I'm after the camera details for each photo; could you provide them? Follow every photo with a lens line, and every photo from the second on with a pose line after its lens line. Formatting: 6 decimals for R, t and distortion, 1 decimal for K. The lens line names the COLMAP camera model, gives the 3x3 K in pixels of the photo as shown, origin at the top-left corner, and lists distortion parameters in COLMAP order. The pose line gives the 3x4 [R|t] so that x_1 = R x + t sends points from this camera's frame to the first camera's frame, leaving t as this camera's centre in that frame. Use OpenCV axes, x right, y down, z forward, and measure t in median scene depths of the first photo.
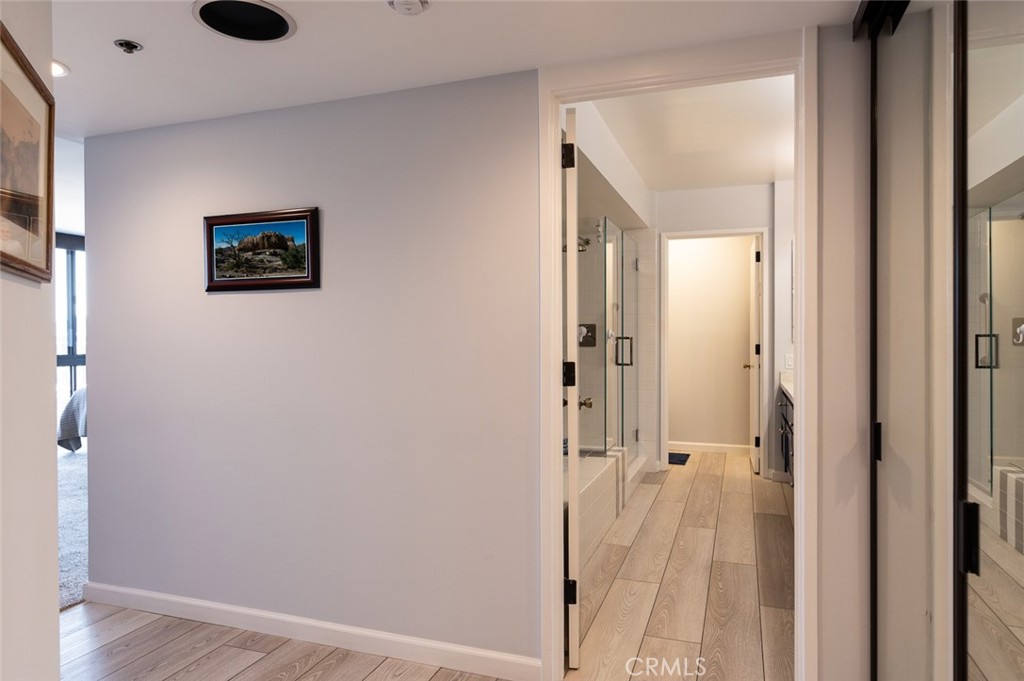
lens RADIAL K [[654.0, 0, 512.7], [0, 654.0, 345.6], [0, 0, 1]] dist [0.008567, -0.000602]
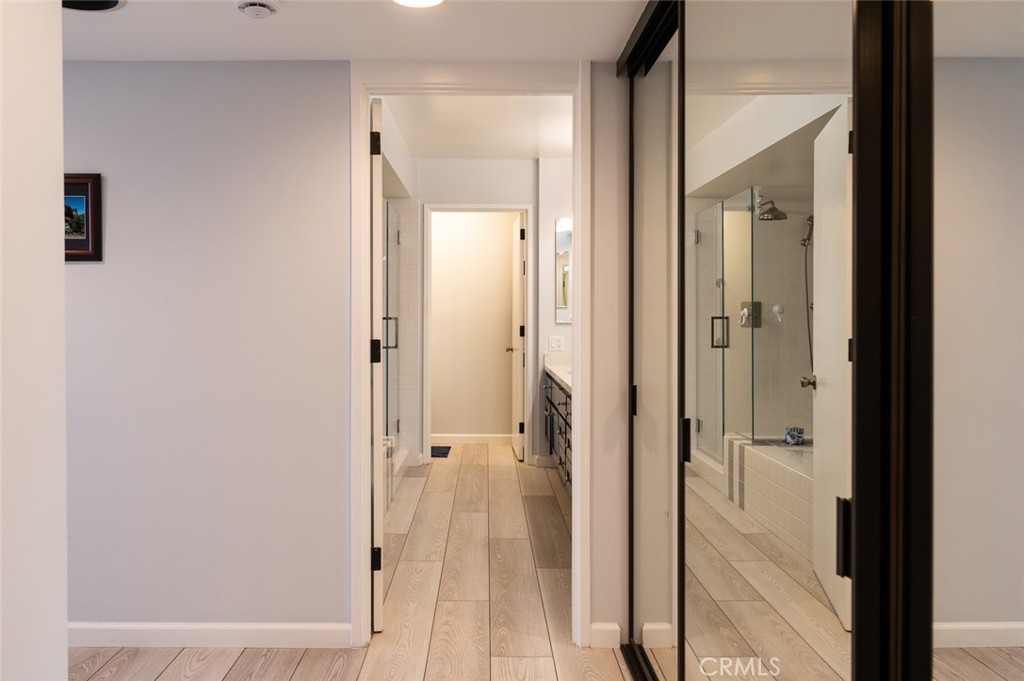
lens RADIAL K [[854.1, 0, 509.5], [0, 854.1, 335.6], [0, 0, 1]] dist [-0.004807, -0.001477]
pose [[0.933230, -0.001856, 0.359274, -0.133749], [-0.000439, 0.999980, 0.006306, 0.006374], [-0.359278, -0.006042, 0.933211, -0.231933]]
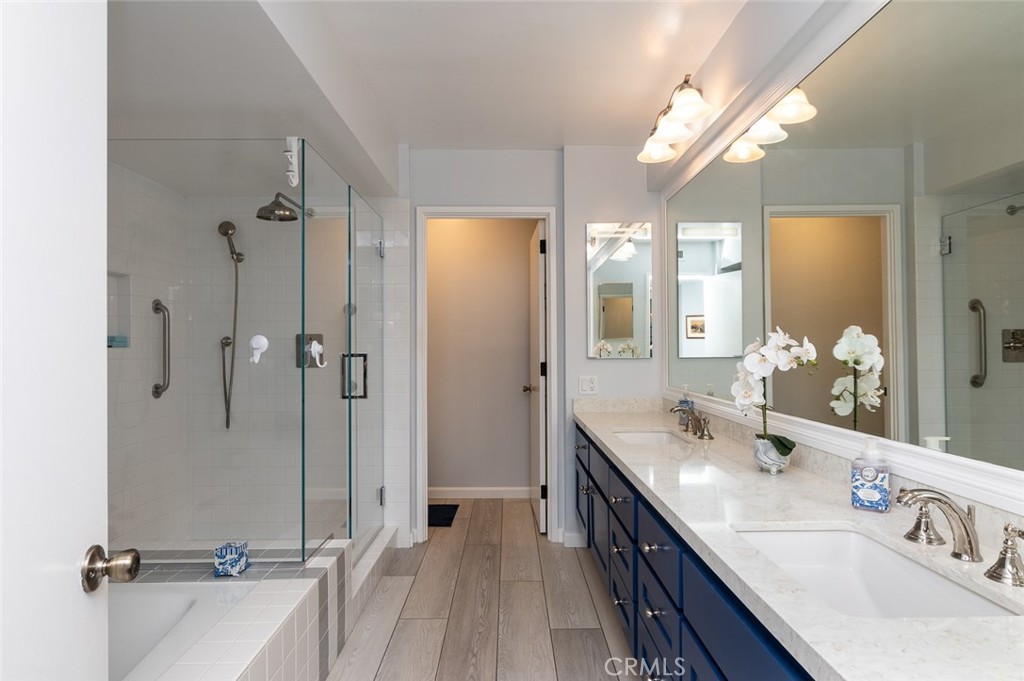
lens RADIAL K [[575.4, 0, 511.9], [0, 575.4, 342.8], [0, 0, 1]] dist [-0.007632, 0.000230]
pose [[0.941589, 0.000755, 0.336762, 0.170080], [0.008604, 0.999617, -0.026300, -0.010534], [-0.336653, 0.027661, 0.941222, 0.564488]]
